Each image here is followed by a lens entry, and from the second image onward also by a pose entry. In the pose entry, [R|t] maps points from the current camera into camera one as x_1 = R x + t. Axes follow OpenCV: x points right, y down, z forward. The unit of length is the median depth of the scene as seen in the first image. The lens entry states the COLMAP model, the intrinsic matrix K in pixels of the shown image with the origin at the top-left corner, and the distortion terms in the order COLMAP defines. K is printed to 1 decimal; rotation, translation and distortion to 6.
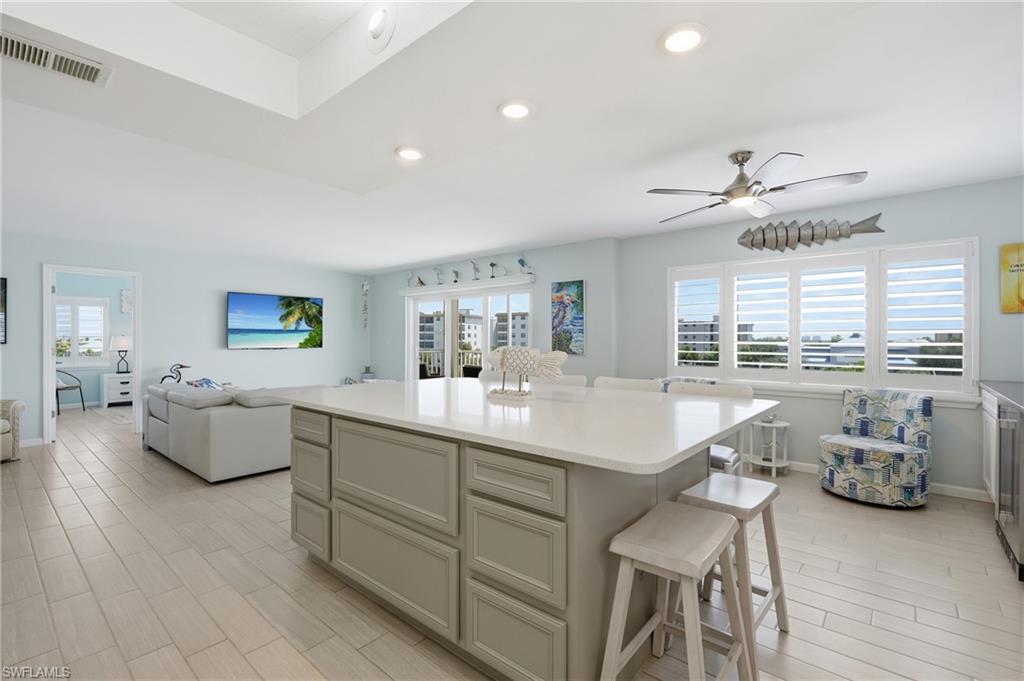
lens RADIAL K [[460.8, 0, 511.3], [0, 460.8, 341.2], [0, 0, 1]] dist [-0.006766, 0.000975]
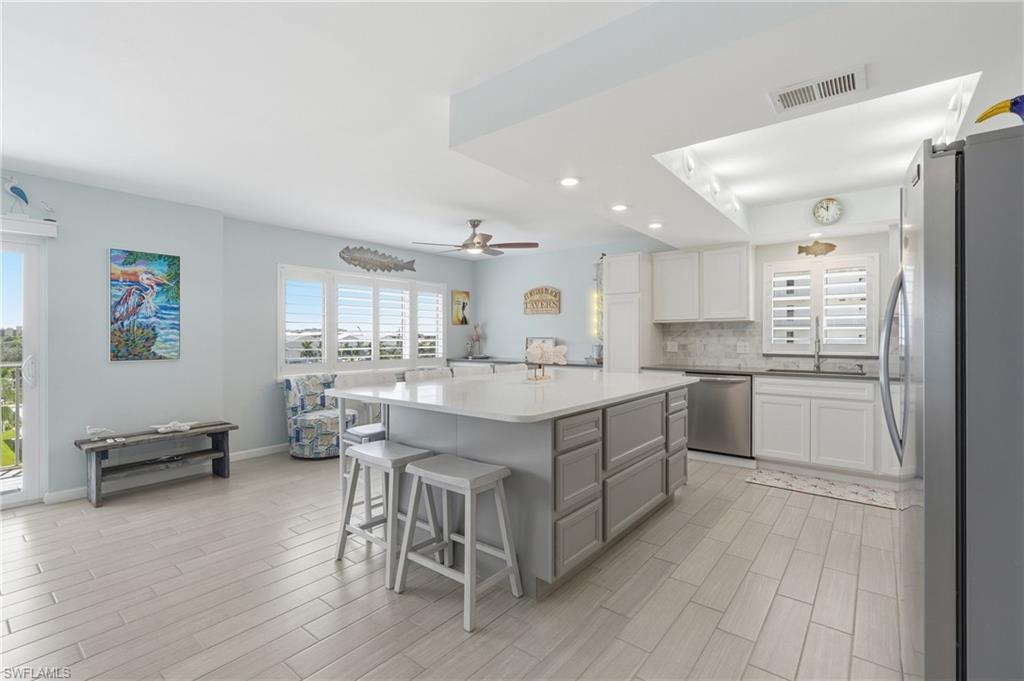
lens RADIAL K [[460.8, 0, 515.3], [0, 460.8, 337.9], [0, 0, 1]] dist [-0.006766, 0.000975]
pose [[-0.041618, -0.001577, 0.999132, -0.579743], [0.005861, 0.999981, 0.001822, -0.002494], [-0.999116, 0.005932, -0.041608, 0.492923]]
